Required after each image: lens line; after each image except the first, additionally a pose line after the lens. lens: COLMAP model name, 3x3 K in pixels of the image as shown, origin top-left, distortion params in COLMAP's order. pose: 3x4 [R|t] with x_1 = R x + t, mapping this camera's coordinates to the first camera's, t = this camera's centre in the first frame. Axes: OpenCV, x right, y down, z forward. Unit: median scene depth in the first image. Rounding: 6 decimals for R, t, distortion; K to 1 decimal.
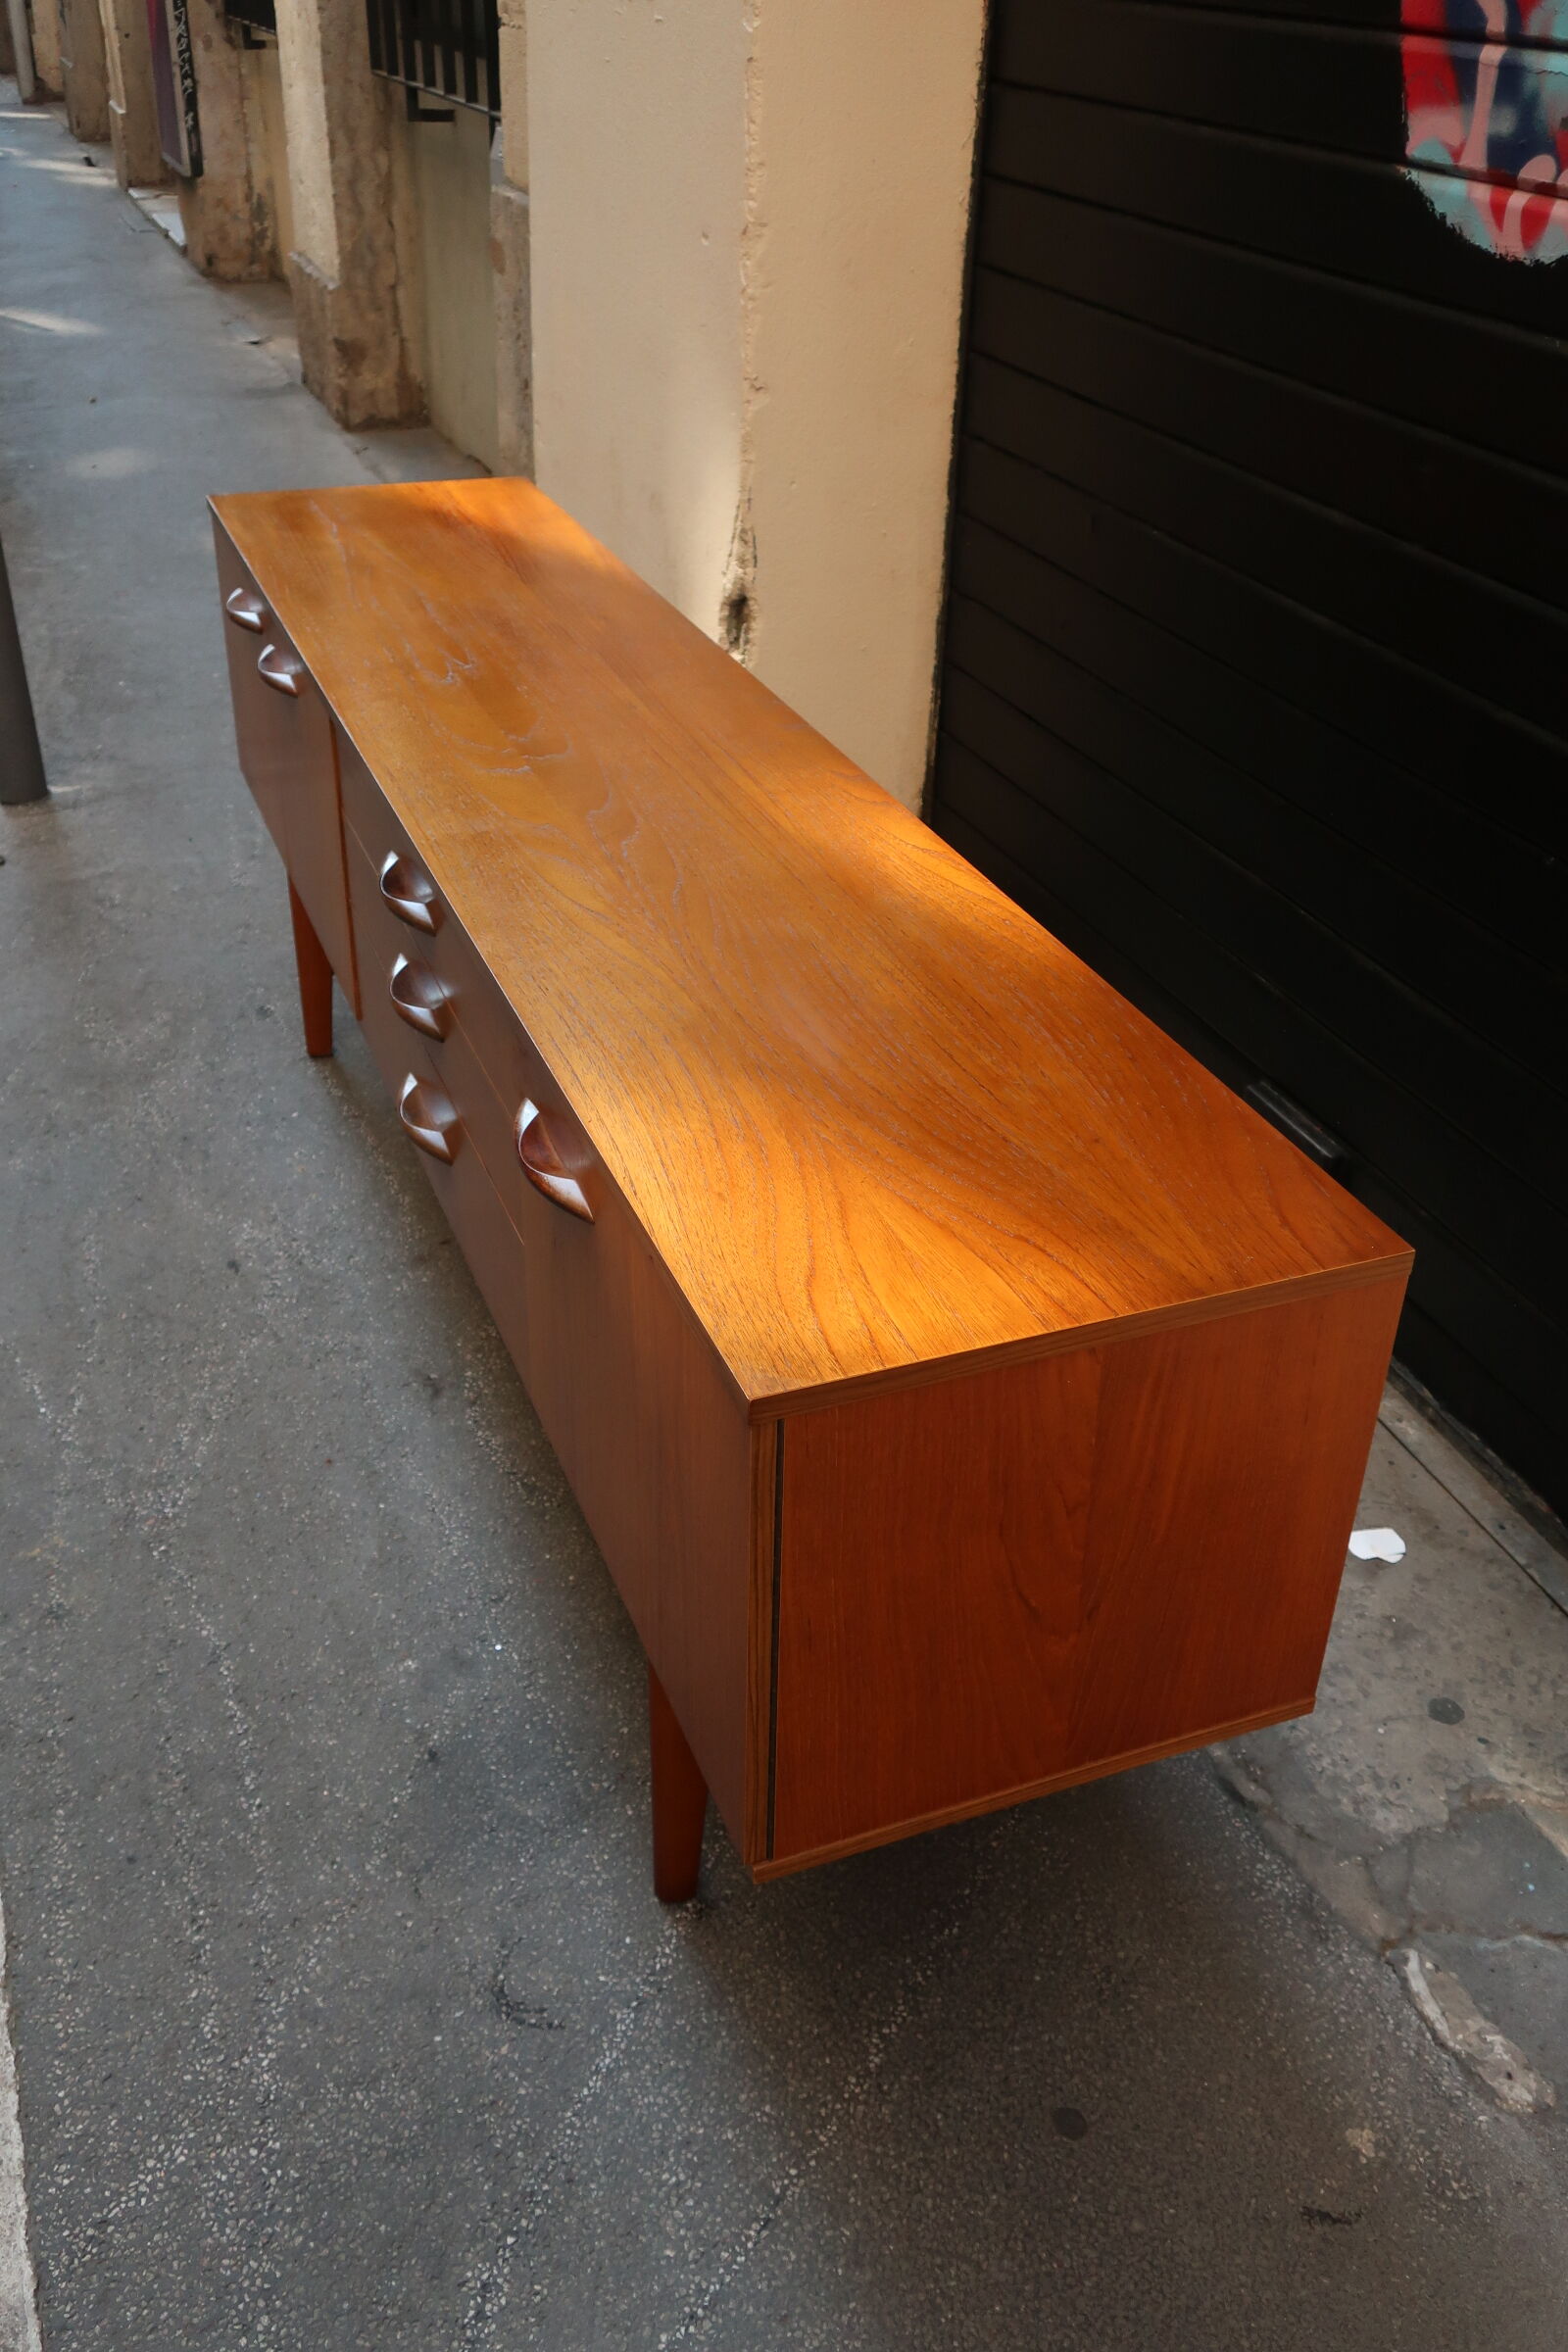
lens RADIAL K [[2042.1, 0, 780.5], [0, 2042.1, 1166.5], [0, 0, 1]] dist [-0.001594, -0.003066]
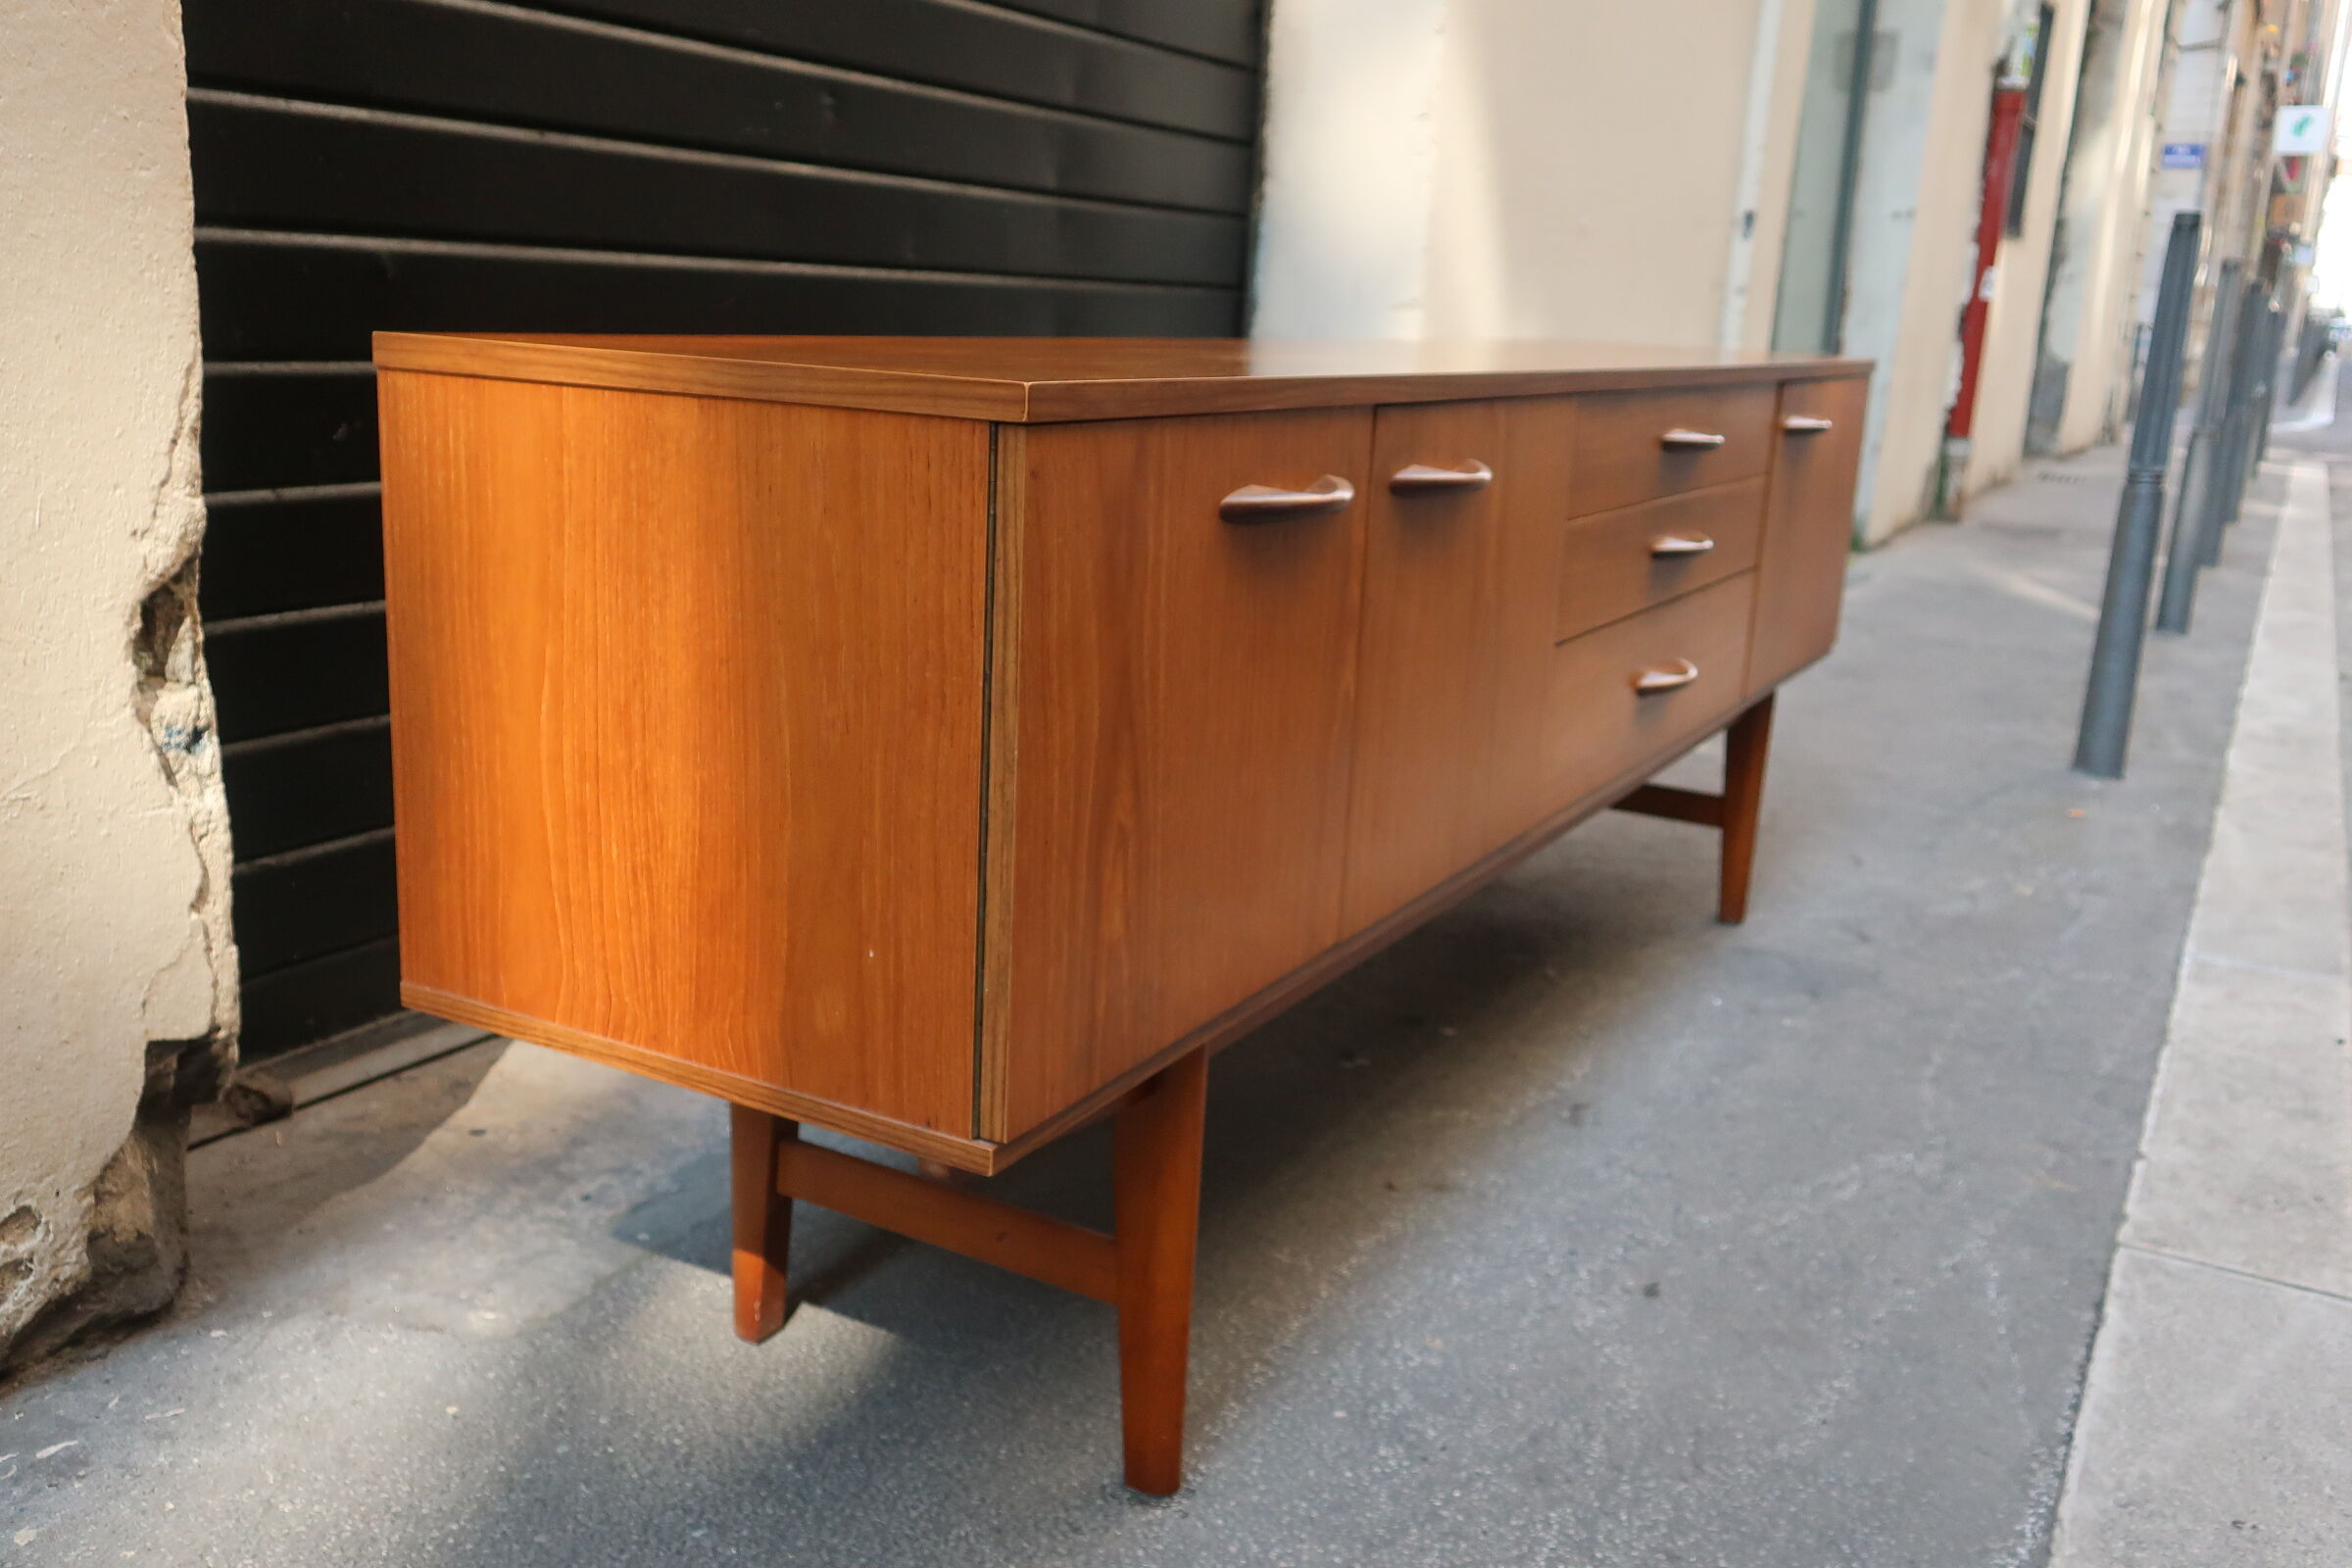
lens RADIAL K [[2042.1, 0, 1170.8], [0, 2042.1, 784.1], [0, 0, 1]] dist [-0.001594, -0.003066]
pose [[-0.632616, -0.239828, 0.736397, -0.823762], [0.349343, 0.760248, 0.547706, -0.664000], [-0.691200, 0.603742, -0.397163, 1.687435]]
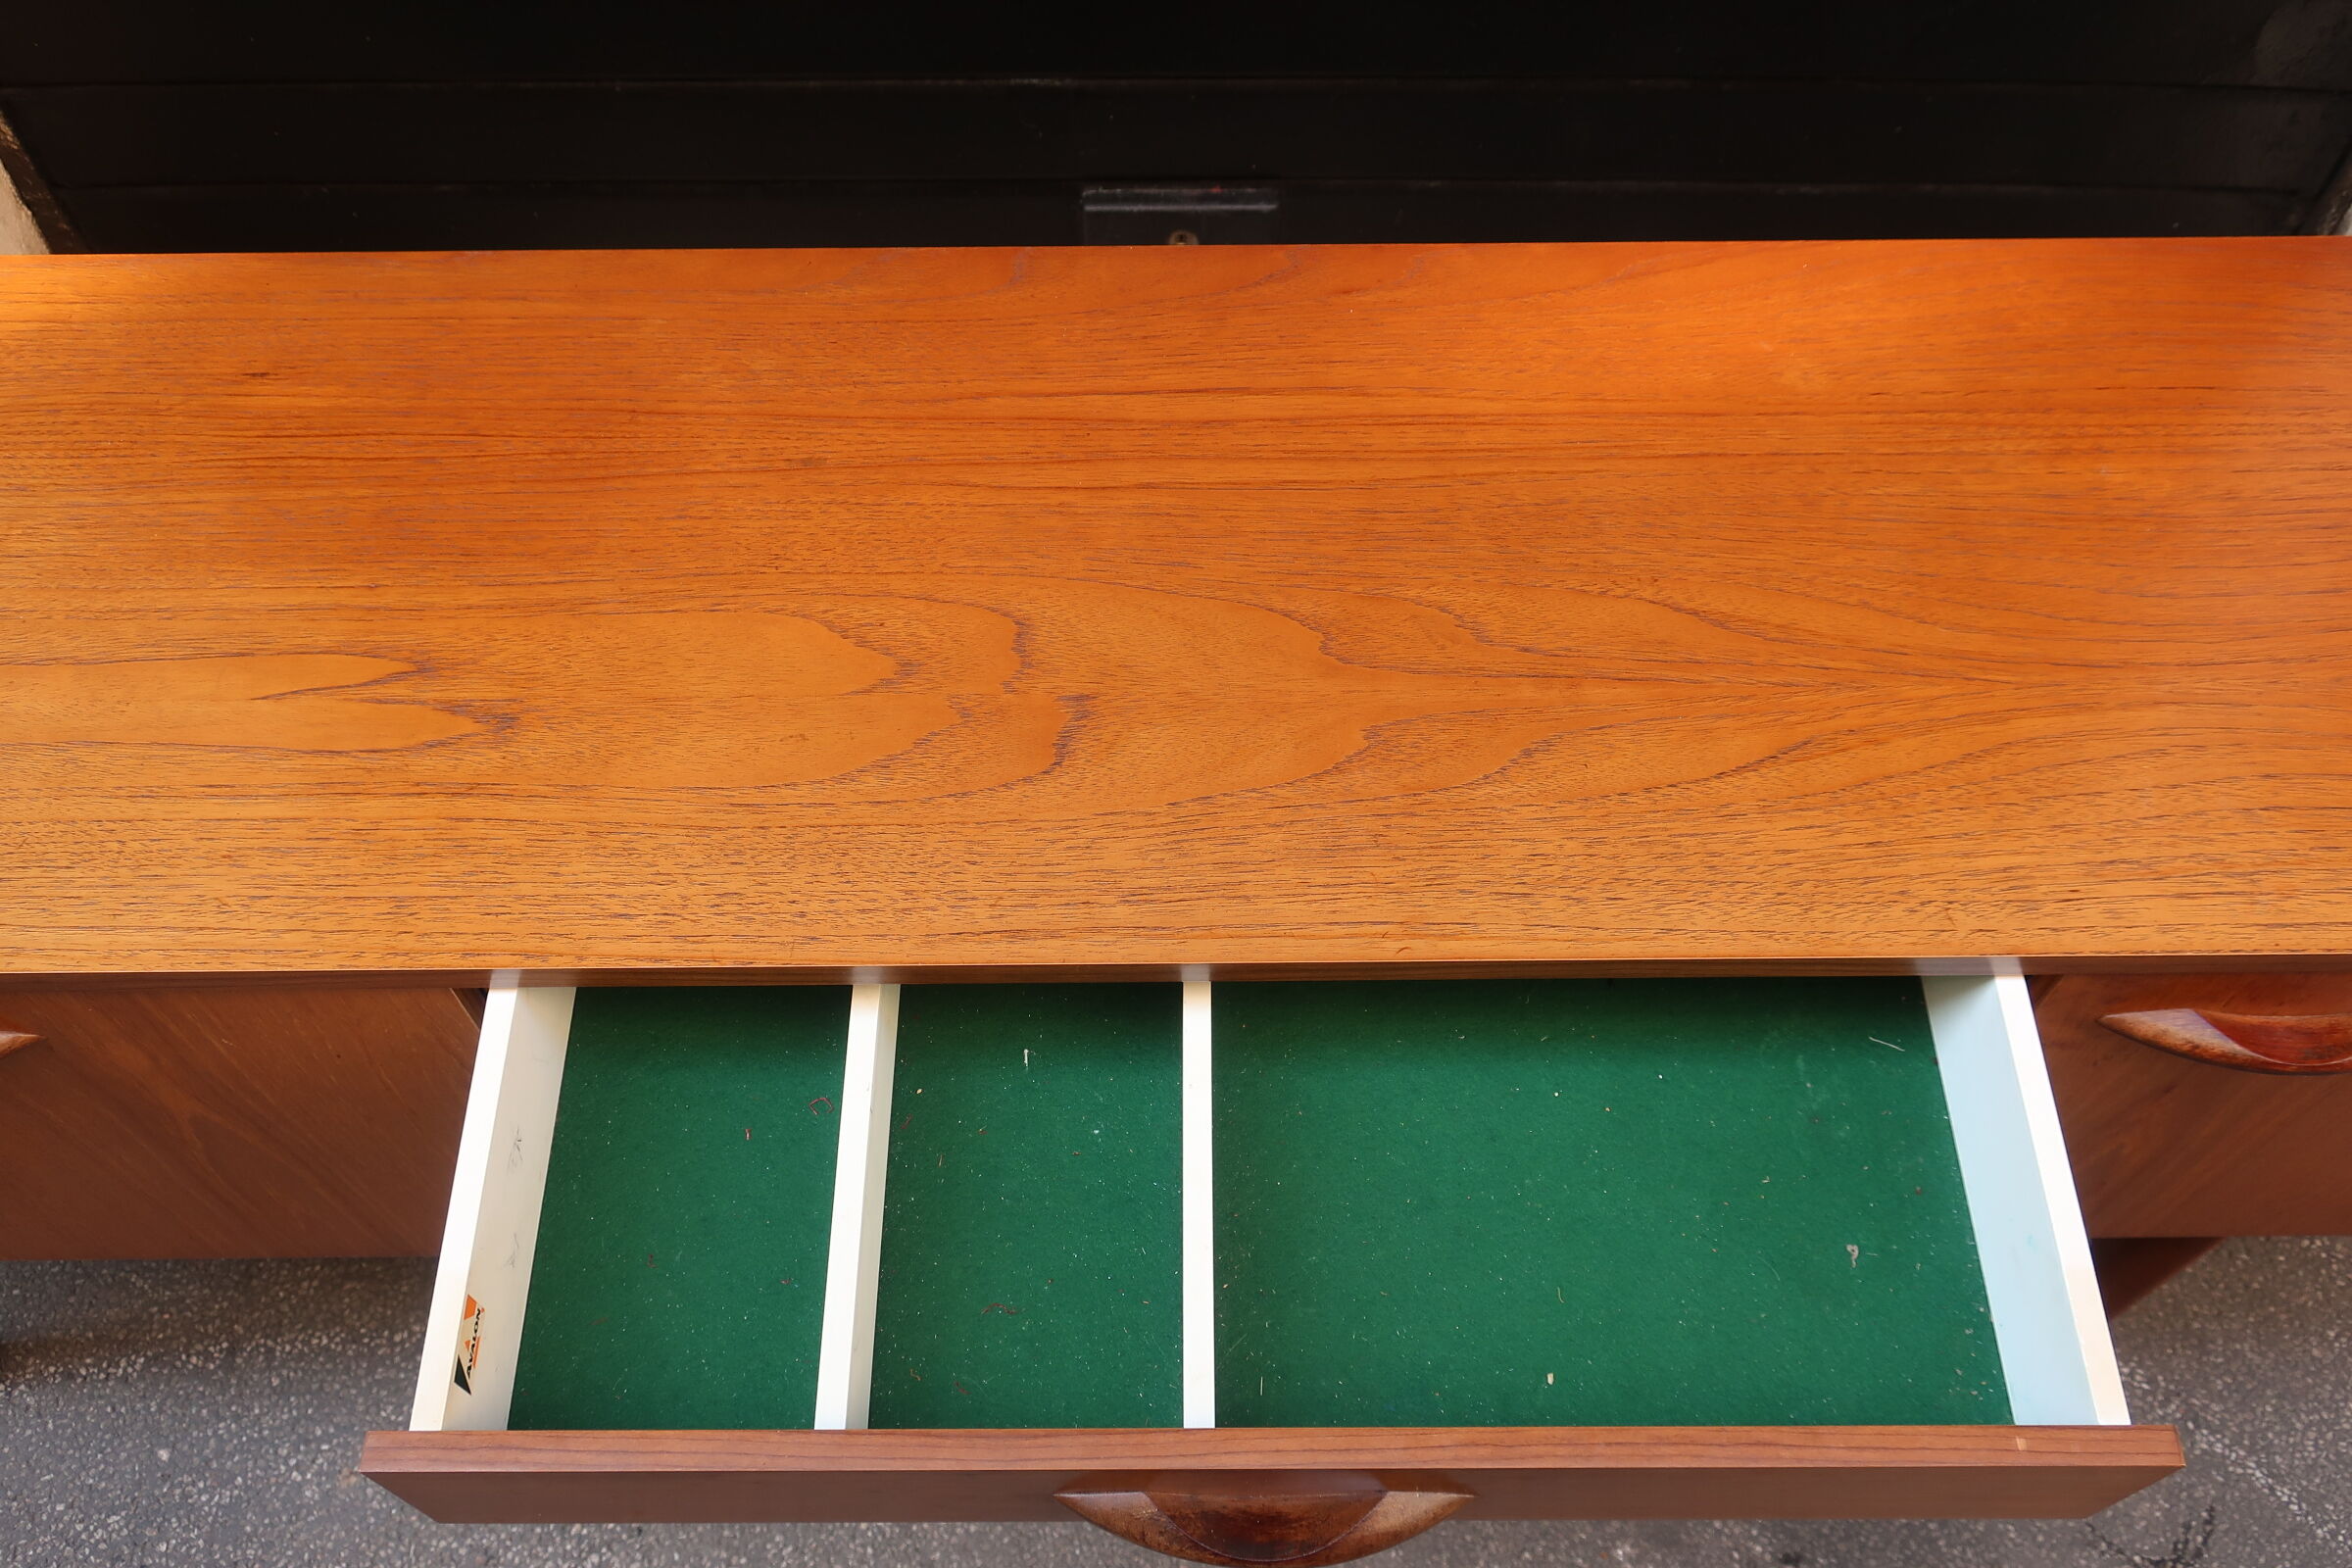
lens RADIAL K [[2042.1, 0, 1170.8], [0, 2042.1, 774.1], [0, 0, 1]] dist [-0.001594, -0.003066]
pose [[0.356836, -0.806723, 0.471027, -0.372831], [0.501900, 0.590827, 0.631680, -0.496896], [-0.787886, 0.011002, 0.615722, 0.683014]]
